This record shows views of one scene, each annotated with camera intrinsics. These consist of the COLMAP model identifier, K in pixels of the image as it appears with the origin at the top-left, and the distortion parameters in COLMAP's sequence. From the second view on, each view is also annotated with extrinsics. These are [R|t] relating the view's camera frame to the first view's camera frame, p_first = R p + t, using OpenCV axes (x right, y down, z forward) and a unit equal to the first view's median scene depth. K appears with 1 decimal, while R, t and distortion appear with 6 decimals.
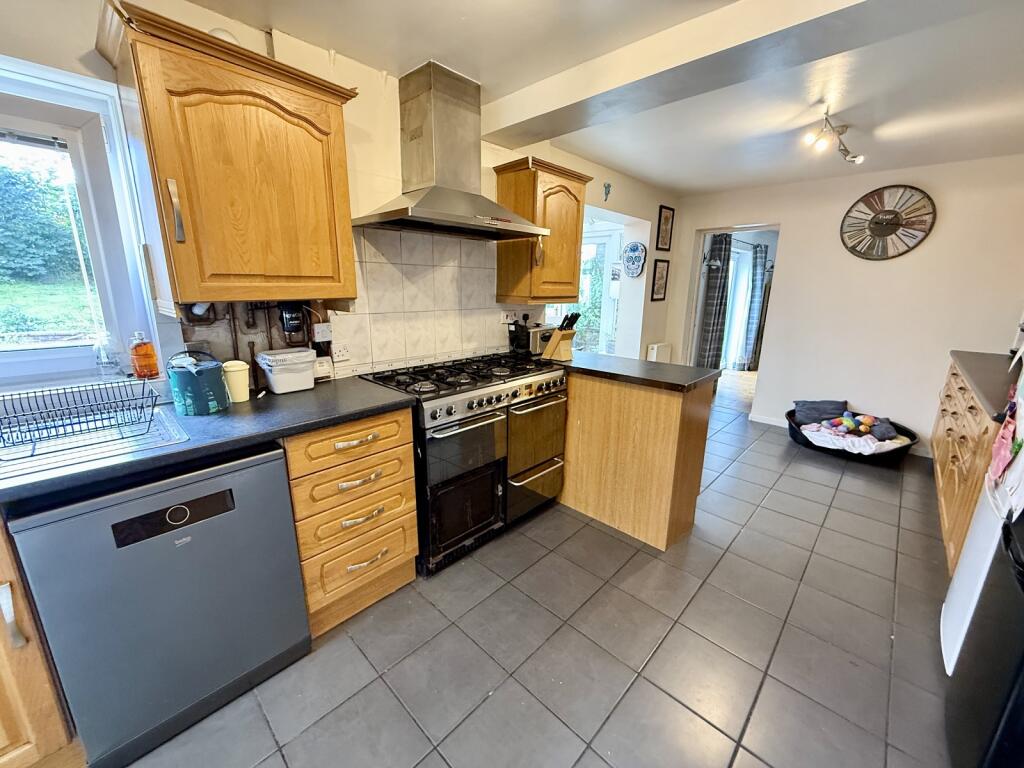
lens RADIAL K [[410.2, 0, 510.3], [0, 410.2, 383.1], [0, 0, 1]] dist [-0.000056, -0.000497]
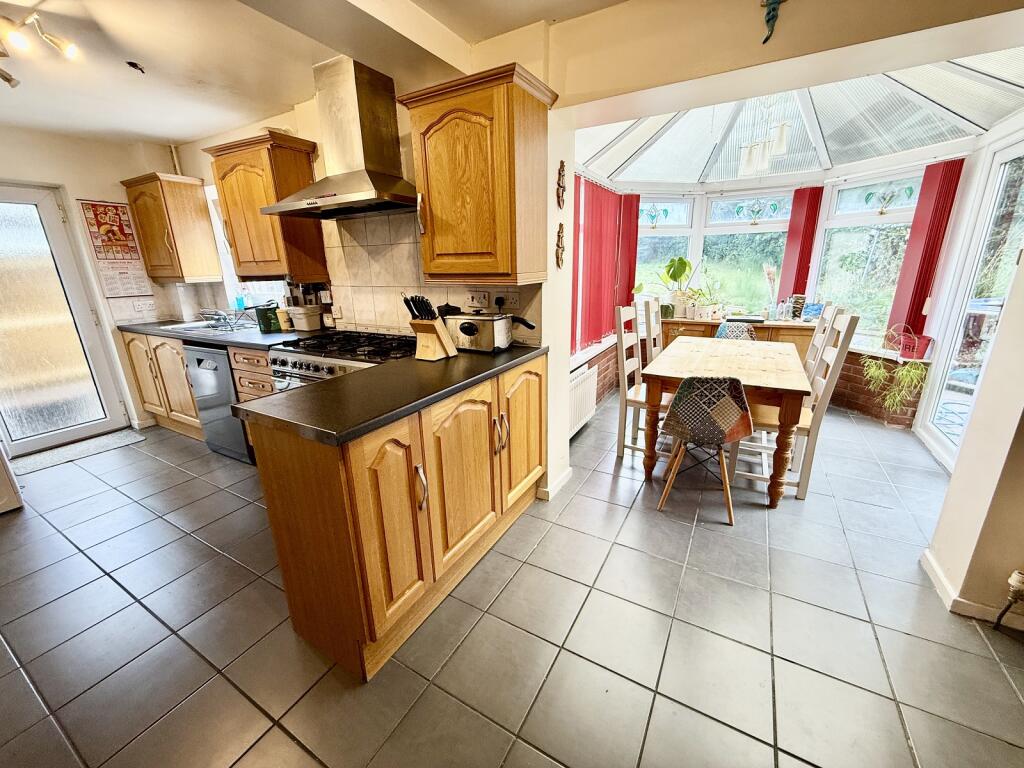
lens RADIAL K [[410.2, 0, 509.3], [0, 410.2, 383.5], [0, 0, 1]] dist [-0.000056, -0.000497]
pose [[0.236658, 0.256016, -0.937256, 0.666273], [-0.201569, 0.956608, 0.210406, -0.151780], [0.950454, 0.139128, 0.277994, 0.704047]]
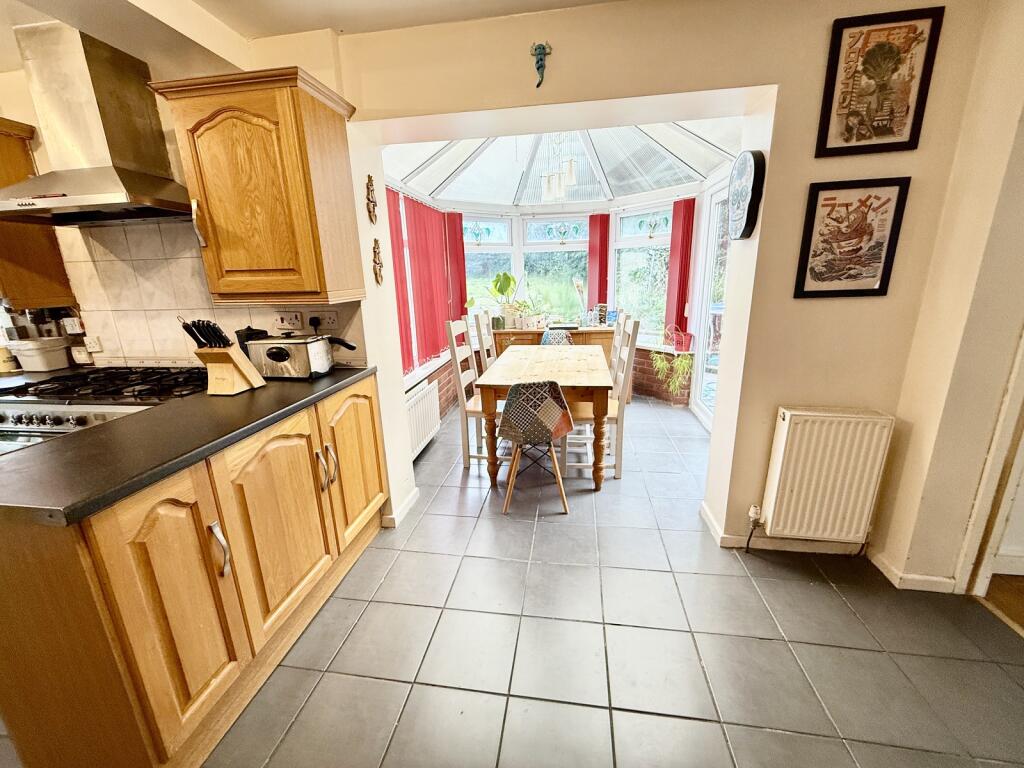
lens RADIAL K [[410.2, 0, 511.8], [0, 410.2, 383.4], [0, 0, 1]] dist [-0.000056, -0.000497]
pose [[0.573947, 0.183204, -0.798136, 0.673343], [-0.156260, 0.981246, 0.112867, -0.160288], [0.803846, 0.059937, 0.591810, 0.734788]]
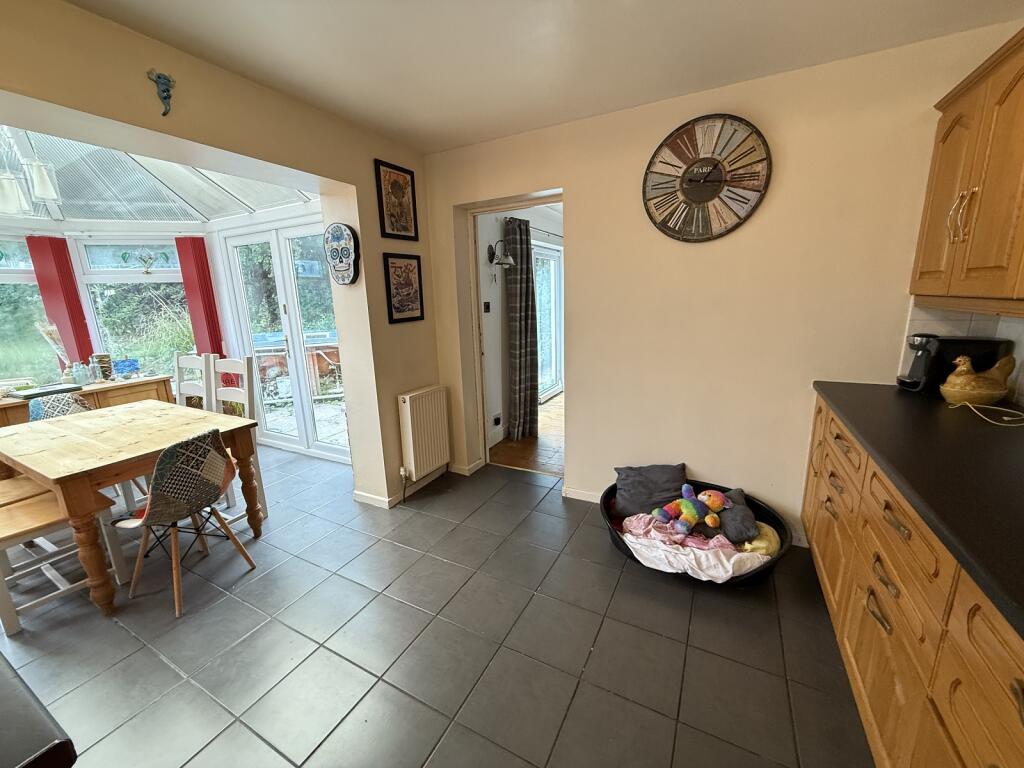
lens RADIAL K [[410.2, 0, 512.4], [0, 410.2, 382.5], [0, 0, 1]] dist [-0.000056, -0.000497]
pose [[0.960439, -0.099405, 0.260147, 0.460204], [0.106290, 0.994257, -0.012496, -0.115962], [-0.257411, 0.039652, 0.965488, 0.502423]]
